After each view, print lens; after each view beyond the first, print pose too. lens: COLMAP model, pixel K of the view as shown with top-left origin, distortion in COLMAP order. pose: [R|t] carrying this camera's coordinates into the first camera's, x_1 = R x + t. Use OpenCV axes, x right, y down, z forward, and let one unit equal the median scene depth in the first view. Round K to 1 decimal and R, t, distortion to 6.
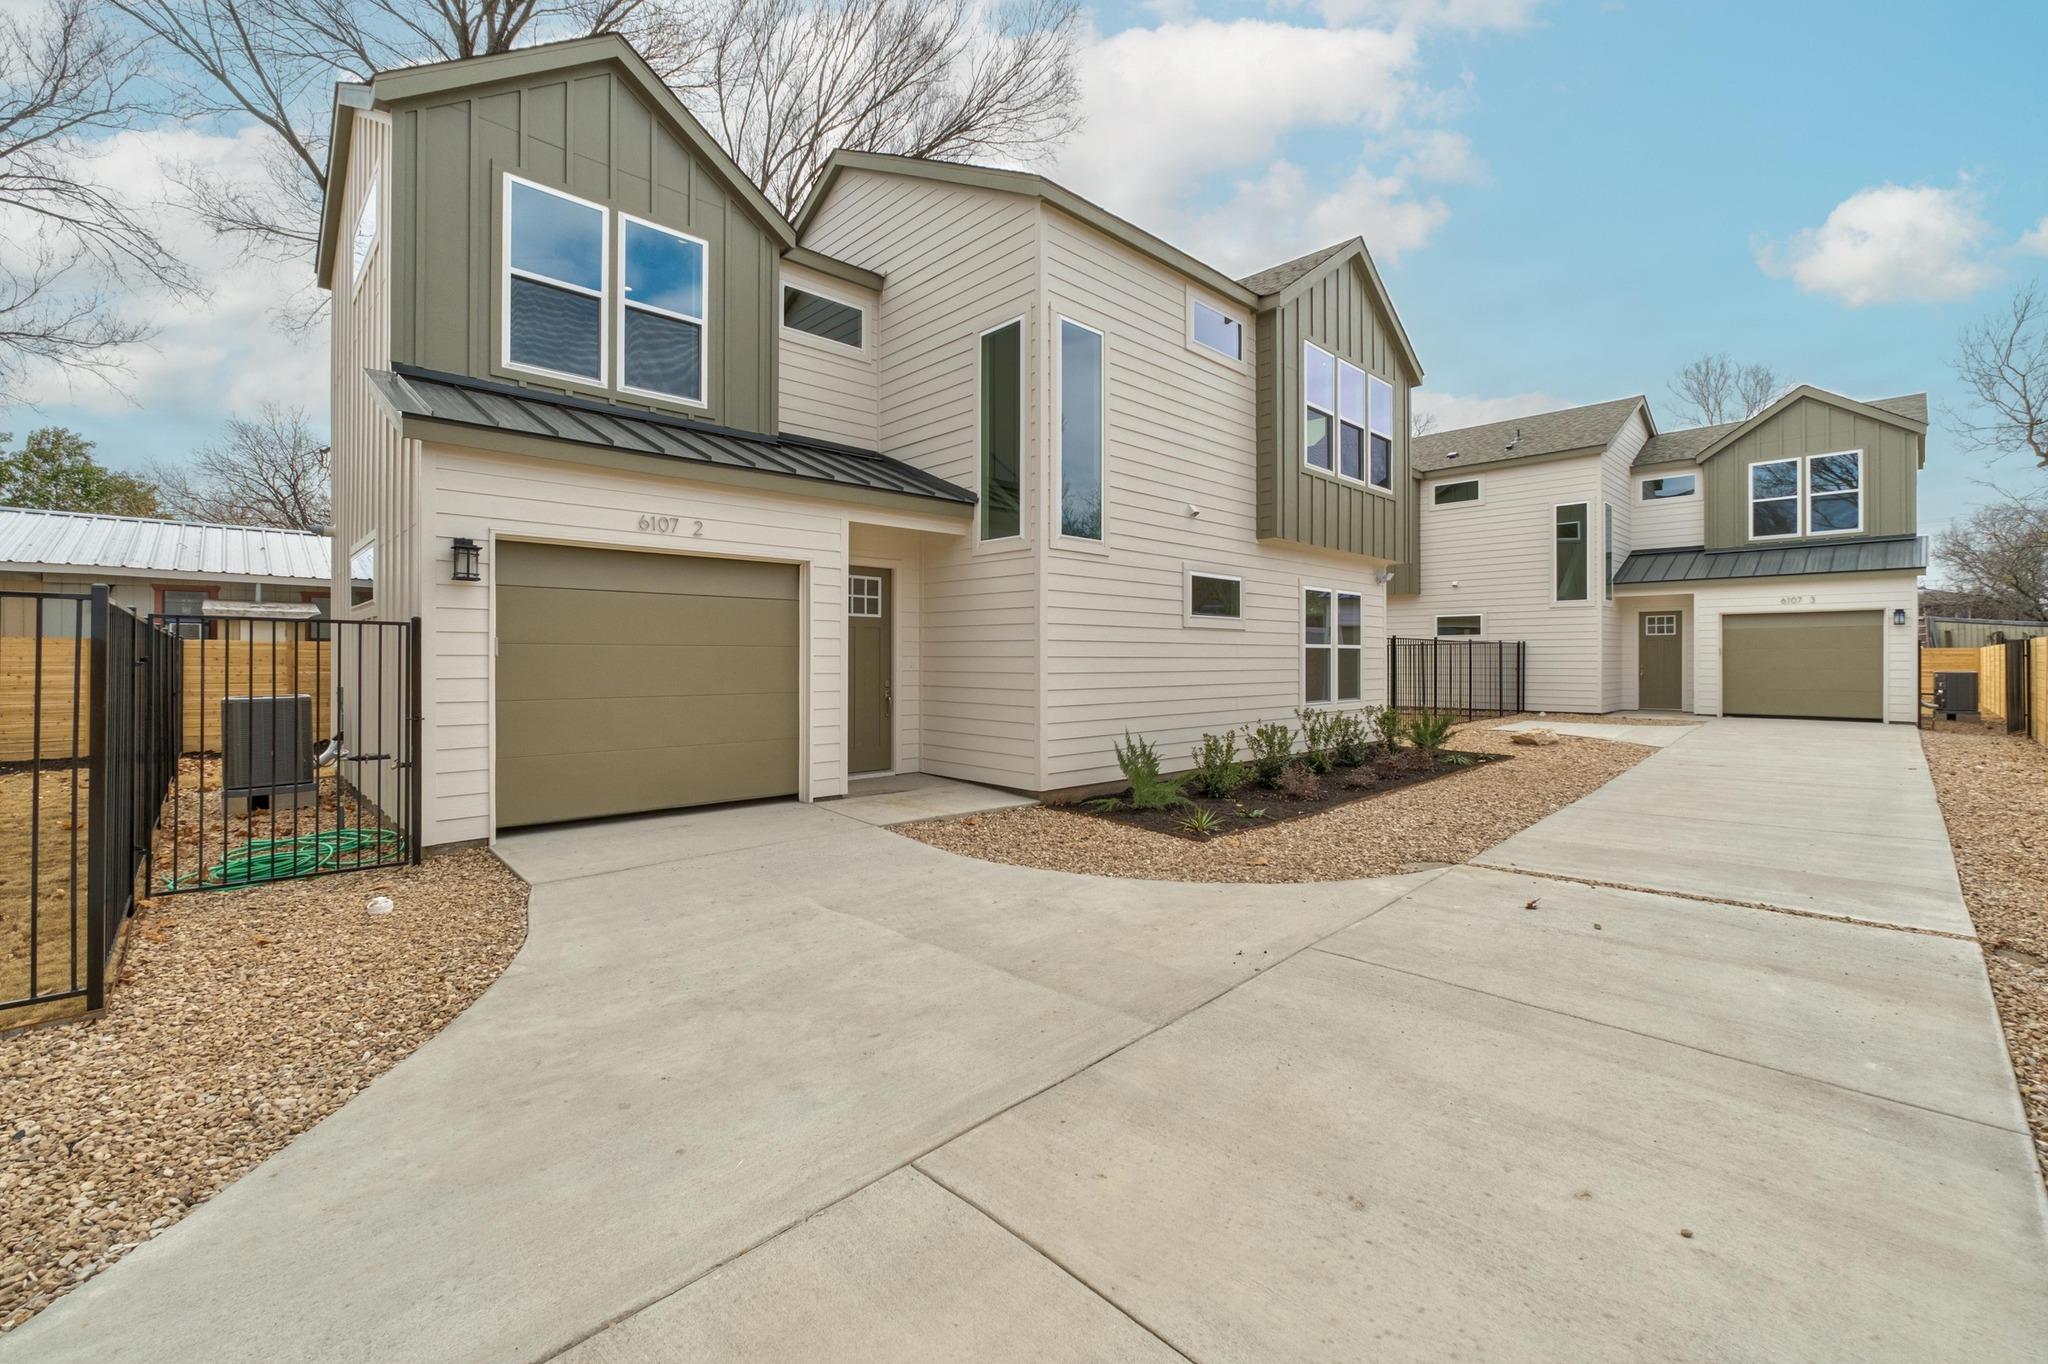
lens RADIAL K [[779.1, 0, 1120.9], [0, 779.1, 650.3], [0, 0, 1]] dist [-0.010203, 0.006213]
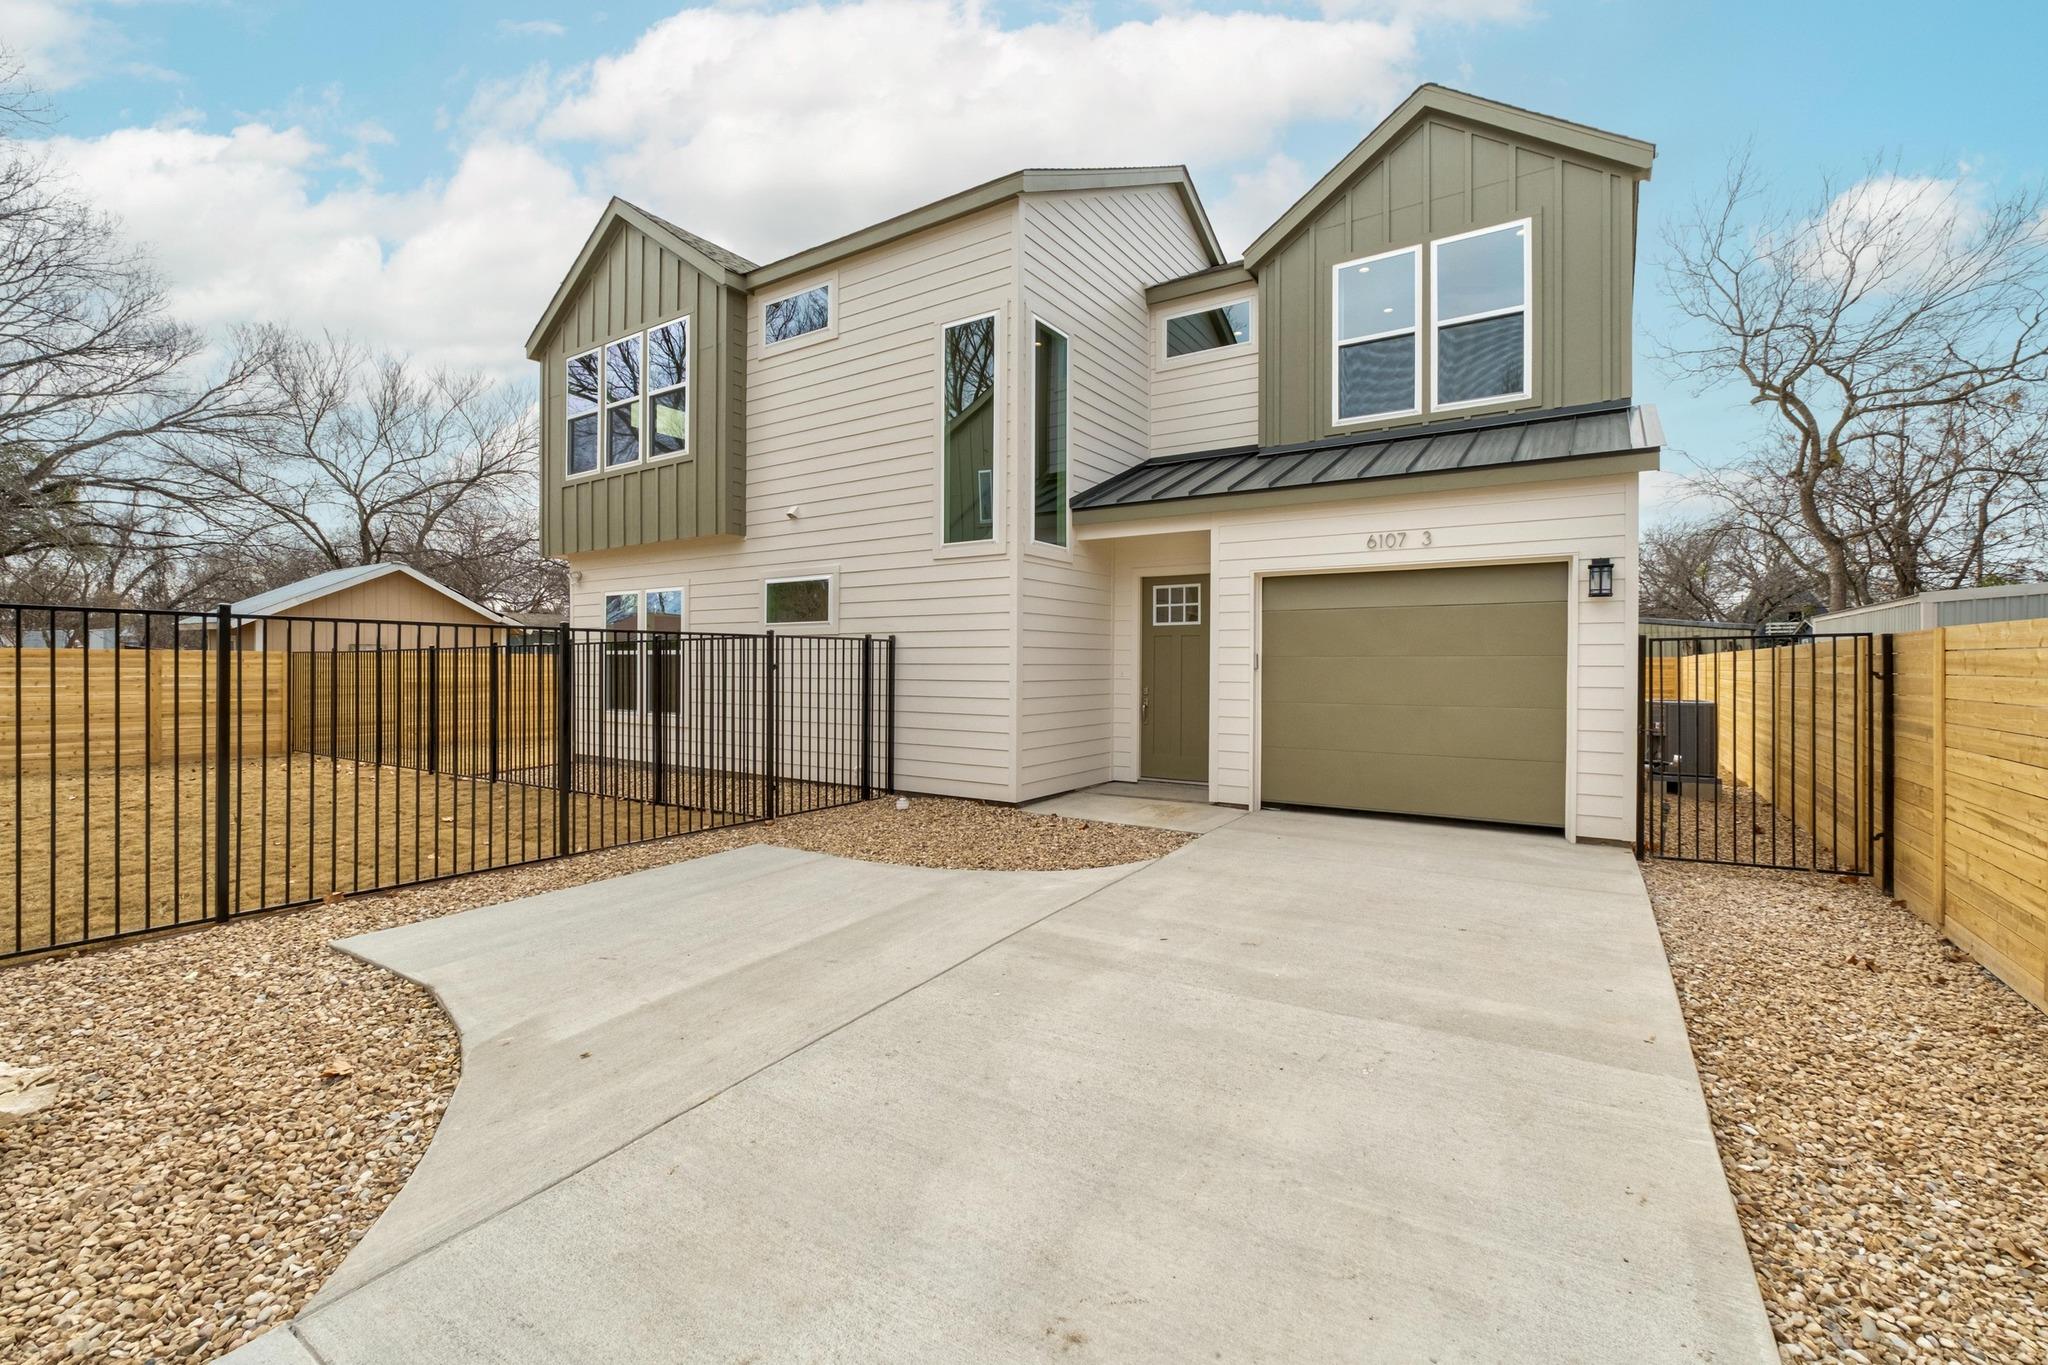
lens RADIAL K [[861.5, 0, 1030.2], [0, 861.5, 655.2], [0, 0, 1]] dist [-0.019159, 0.009407]
pose [[0.977540, 0.008299, 0.210588, 0.515451], [-0.008279, 0.999965, -0.000976, -0.000037], [-0.210589, -0.000789, 0.977574, 0.521523]]
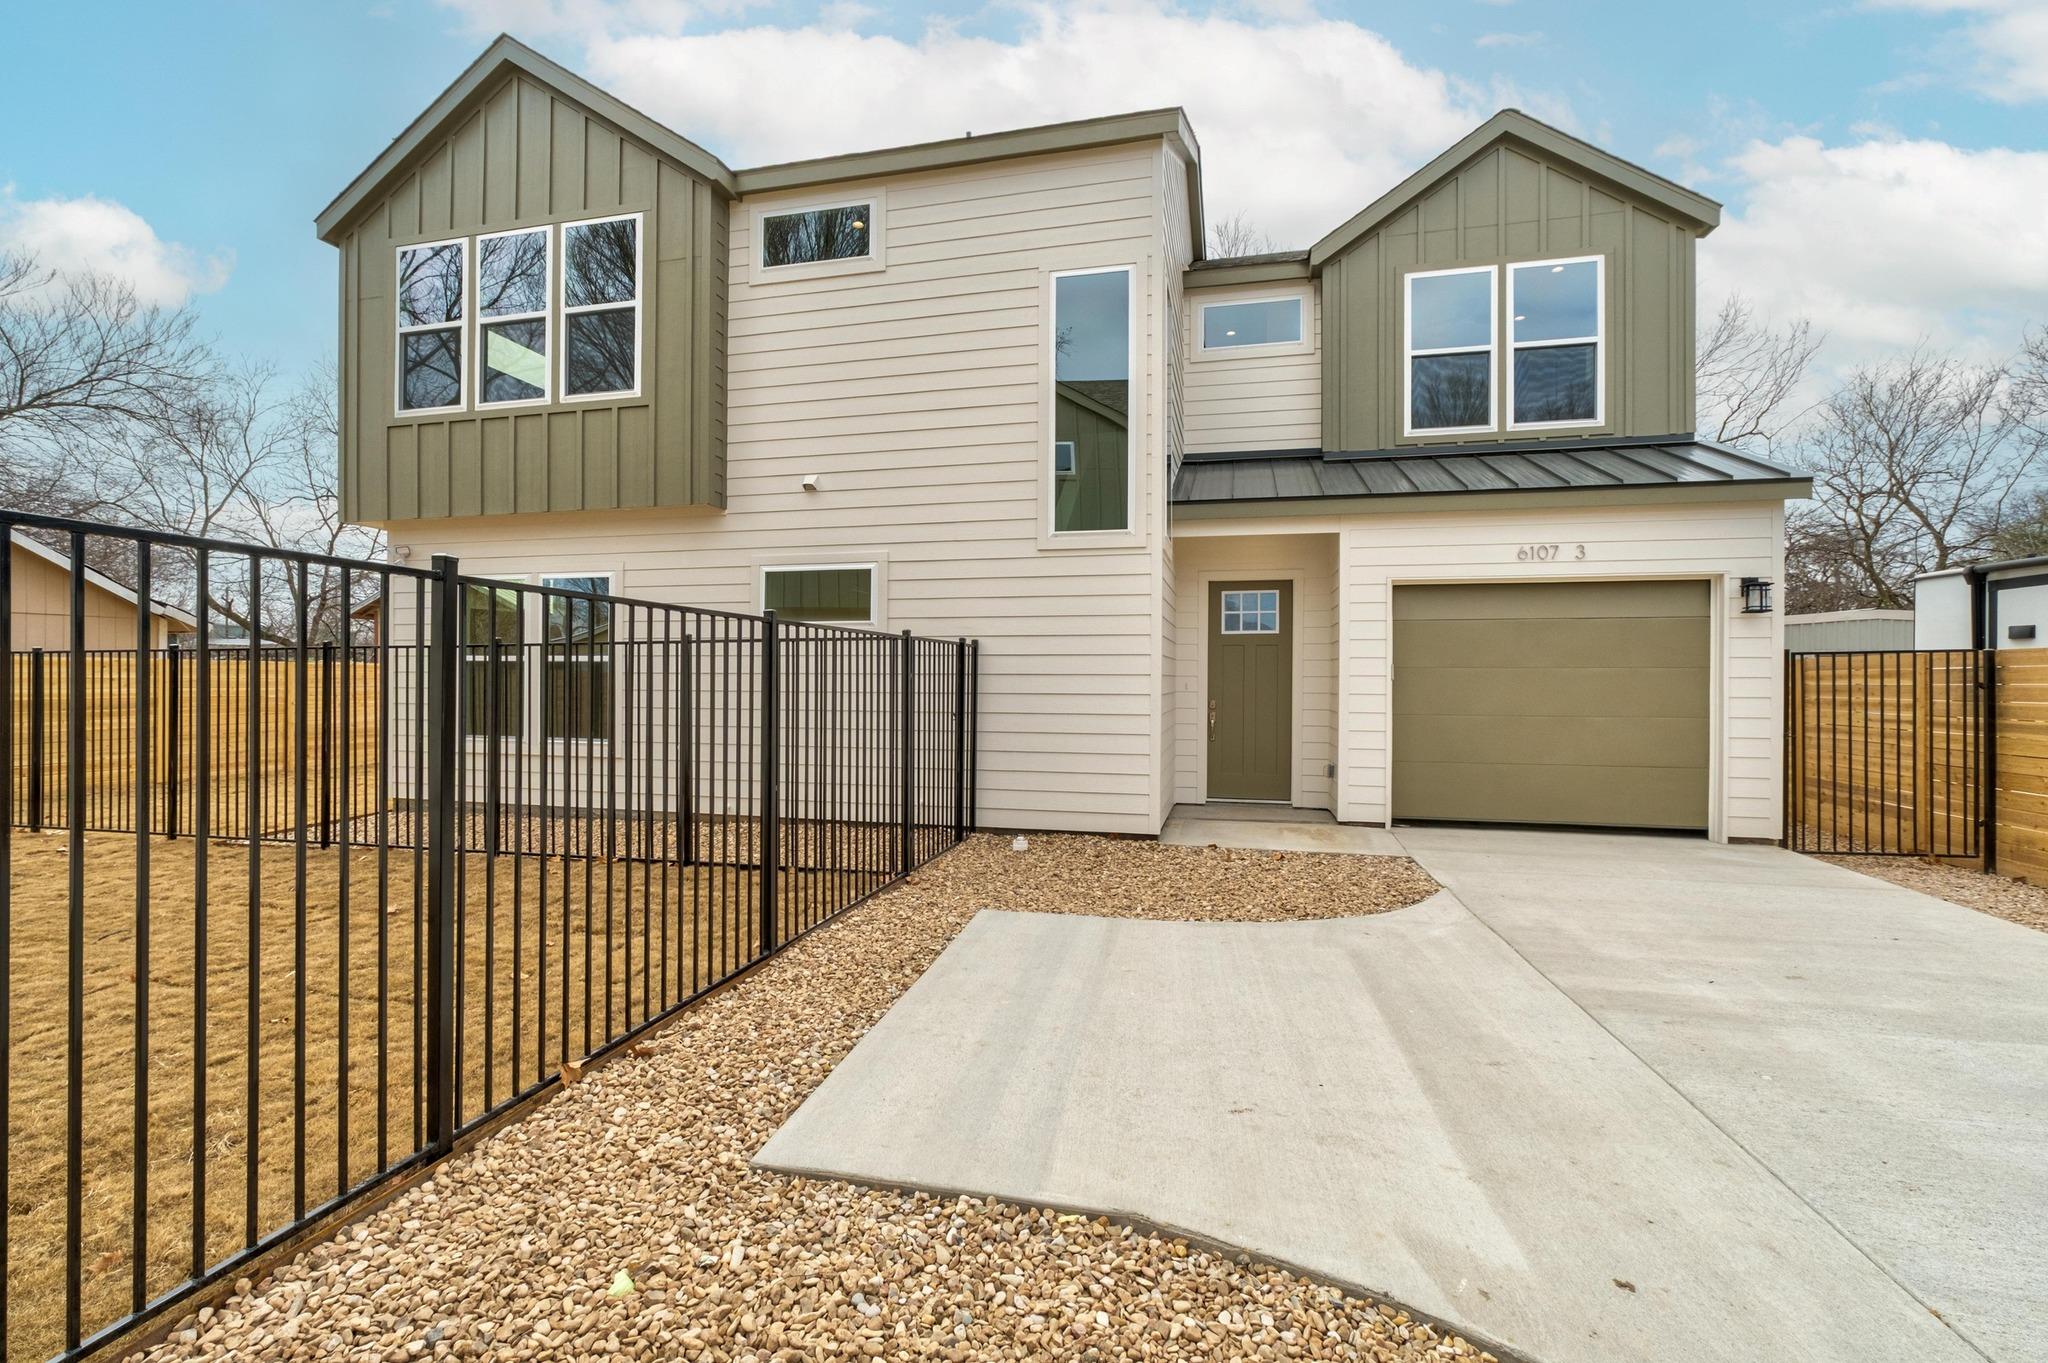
lens RADIAL K [[884.9, 0, 1027.8], [0, 884.9, 672.4], [0, 0, 1]] dist [-0.022033, 0.009175]
pose [[0.853306, 0.011103, 0.521293, 0.336209], [-0.012758, 0.999919, -0.000413, 0.004230], [-0.521255, -0.006298, 0.853378, 0.657402]]
